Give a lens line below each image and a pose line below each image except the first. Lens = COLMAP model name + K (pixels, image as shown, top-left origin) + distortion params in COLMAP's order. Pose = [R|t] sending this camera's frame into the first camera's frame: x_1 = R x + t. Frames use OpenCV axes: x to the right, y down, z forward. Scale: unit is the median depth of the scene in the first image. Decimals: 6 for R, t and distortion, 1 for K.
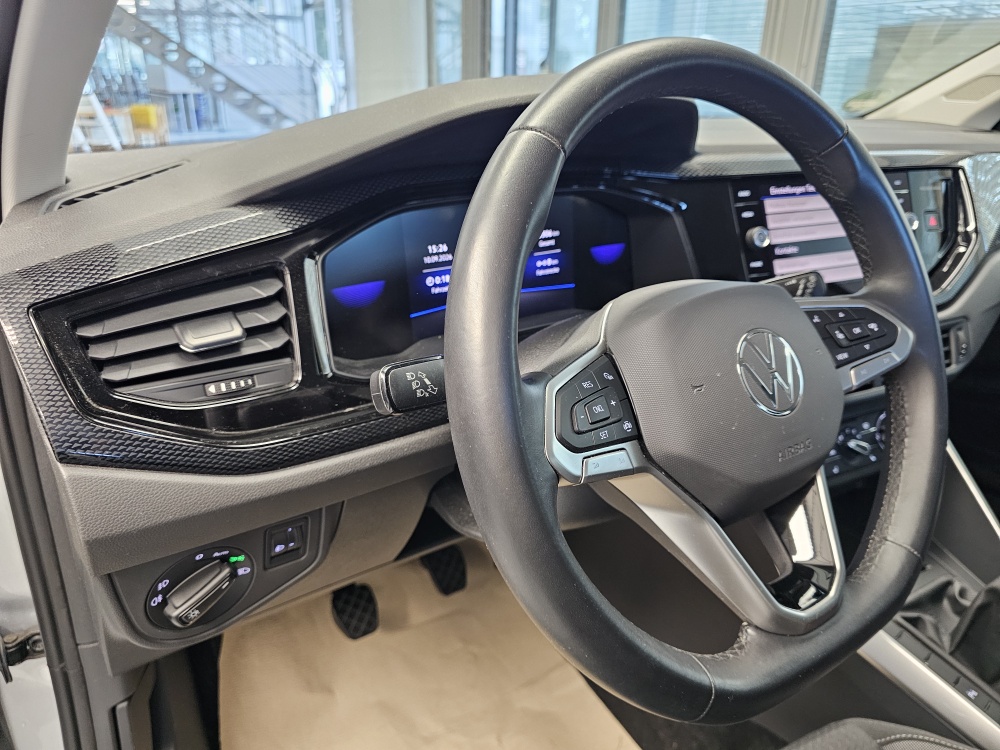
lens RADIAL K [[678.3, 0, 494.0], [0, 678.3, 377.5], [0, 0, 1]] dist [0.065700, -0.065036]
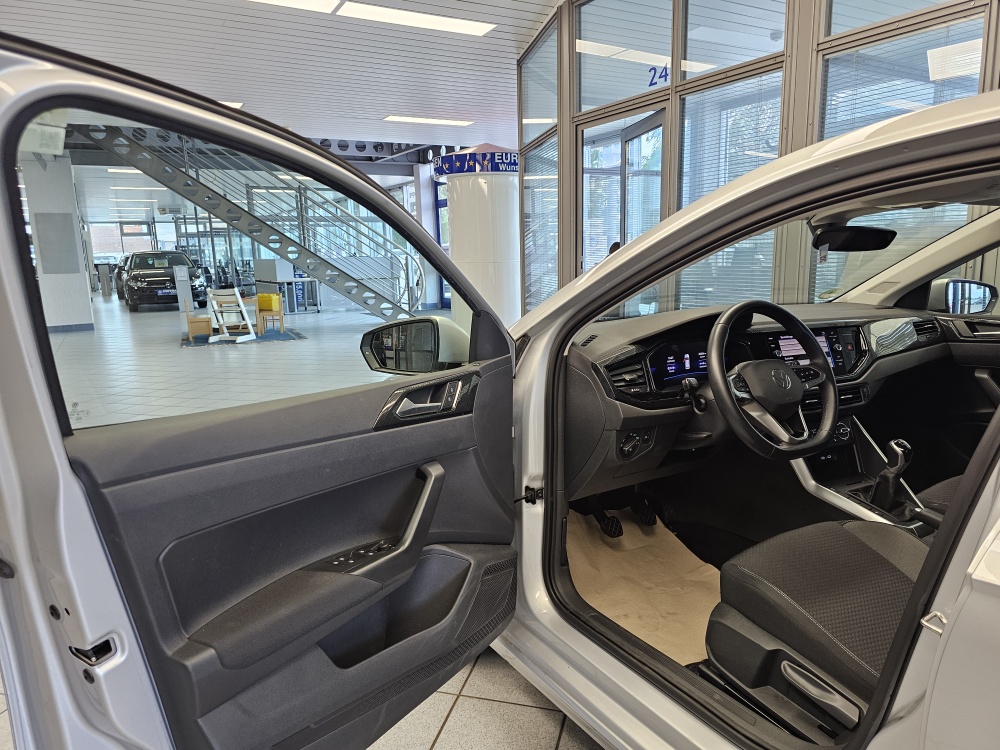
lens RADIAL K [[678.3, 0, 492.1], [0, 678.3, 376.3], [0, 0, 1]] dist [0.065700, -0.065036]
pose [[0.997934, -0.029160, -0.057241, -0.713646], [0.015221, 0.973001, -0.230300, 0.589886], [0.062411, 0.228953, 0.971435, -2.031296]]
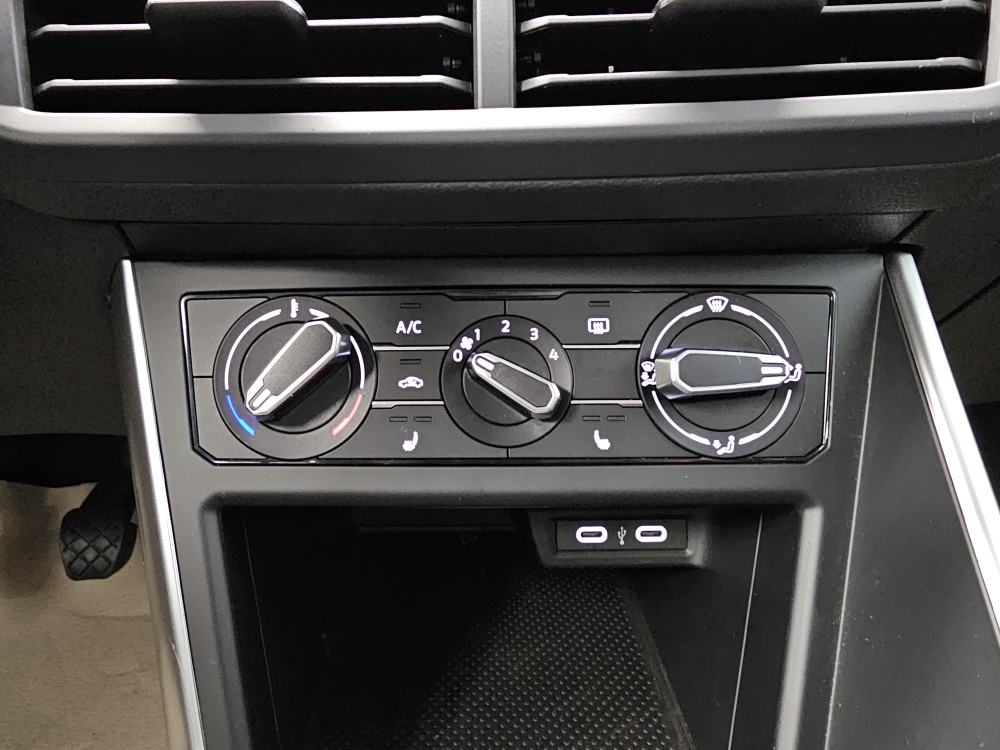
lens RADIAL K [[693.1, 0, 437.4], [0, 693.1, 370.3], [0, 0, 1]] dist [-0.004695, 0.009705]
pose [[0.890637, 0.138913, -0.432976, 0.806264], [-0.159408, 0.987149, -0.011194, 0.133067], [0.425857, 0.078989, 0.901336, 0.957273]]
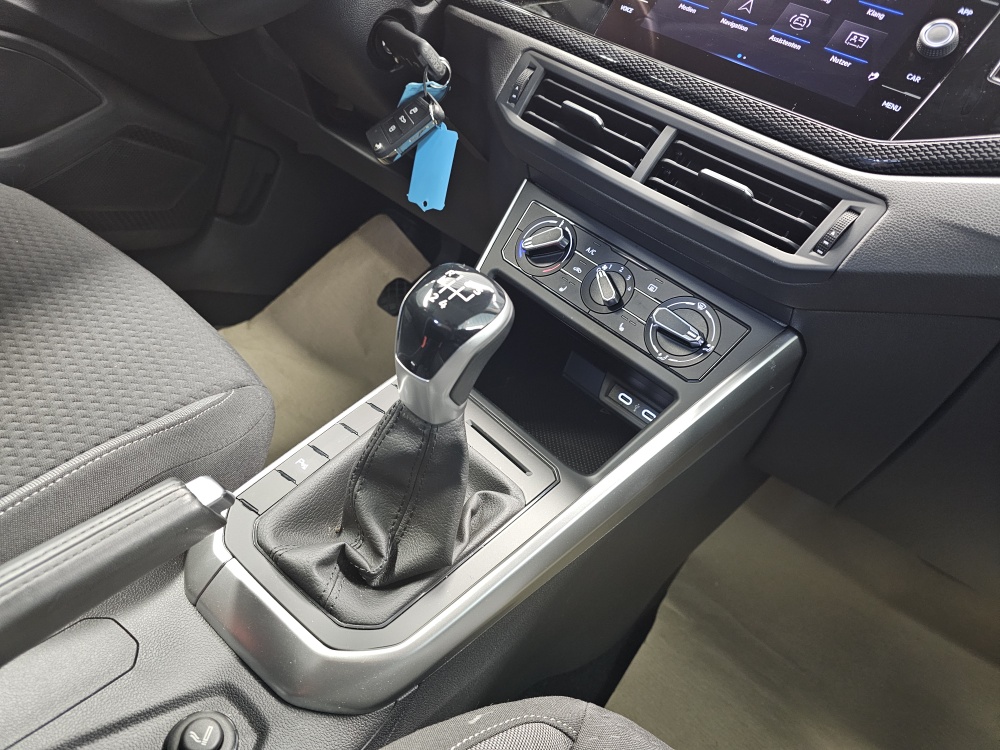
lens RADIAL K [[678.3, 0, 509.4], [0, 678.3, 366.7], [0, 0, 1]] dist [0.065700, -0.065036]
pose [[0.353801, 0.520669, -0.777000, 1.377490], [-0.674361, 0.717649, 0.173833, 0.134424], [0.648122, 0.462476, 0.605023, 0.739545]]
